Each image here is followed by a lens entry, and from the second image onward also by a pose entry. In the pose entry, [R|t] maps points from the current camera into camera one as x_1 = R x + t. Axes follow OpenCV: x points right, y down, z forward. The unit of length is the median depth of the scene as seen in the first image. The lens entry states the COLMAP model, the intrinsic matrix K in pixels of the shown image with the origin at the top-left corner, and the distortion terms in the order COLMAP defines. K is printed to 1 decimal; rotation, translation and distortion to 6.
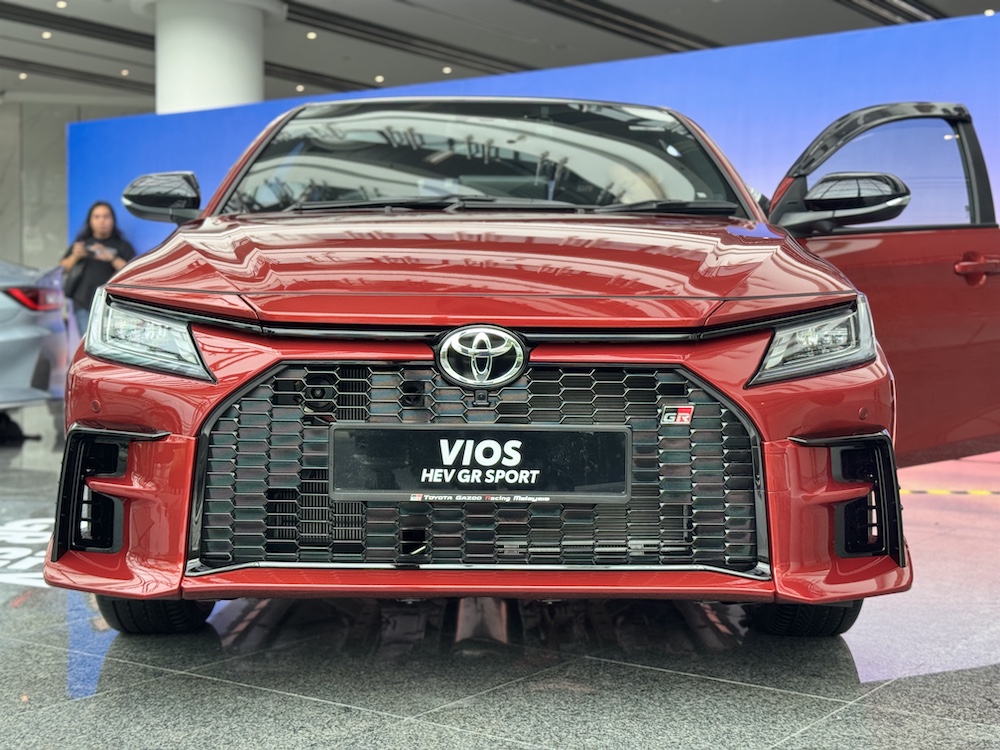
lens RADIAL K [[1374.4, 0, 502.4], [0, 1374.4, 440.0], [0, 0, 1]] dist [0.187019, -0.423594]
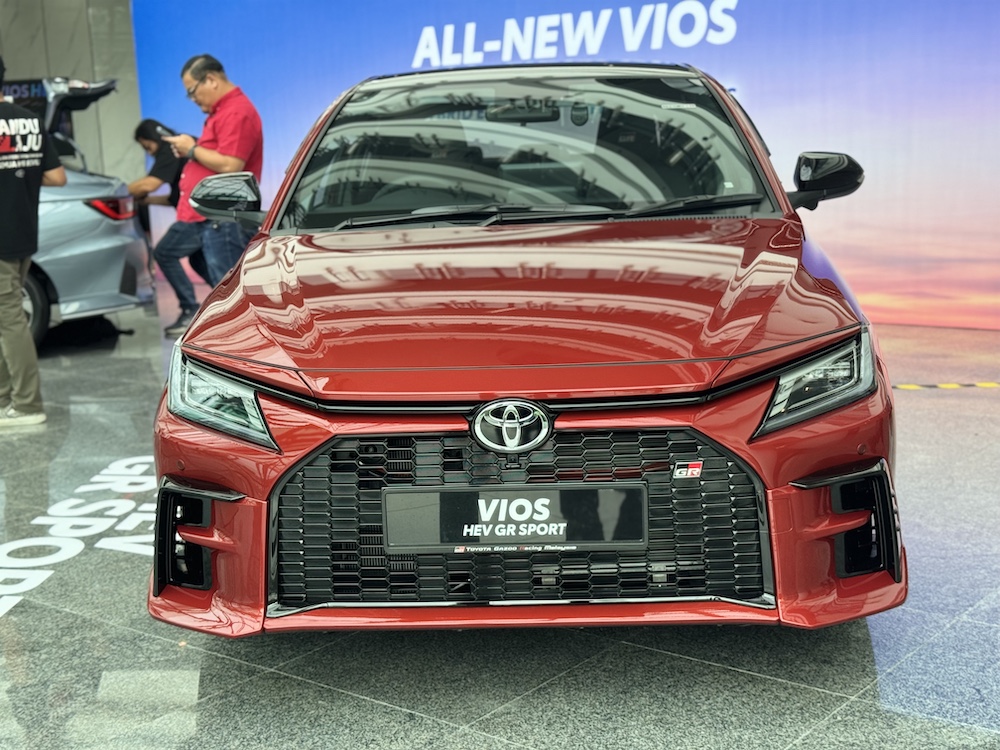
lens RADIAL K [[1374.4, 0, 502.4], [0, 1374.4, 440.0], [0, 0, 1]] dist [0.187019, -0.423594]
pose [[0.997200, -0.032463, -0.067373, 0.050916], [0.042580, 0.987054, 0.154632, -0.214950], [0.061481, -0.157068, 0.985672, -0.107482]]
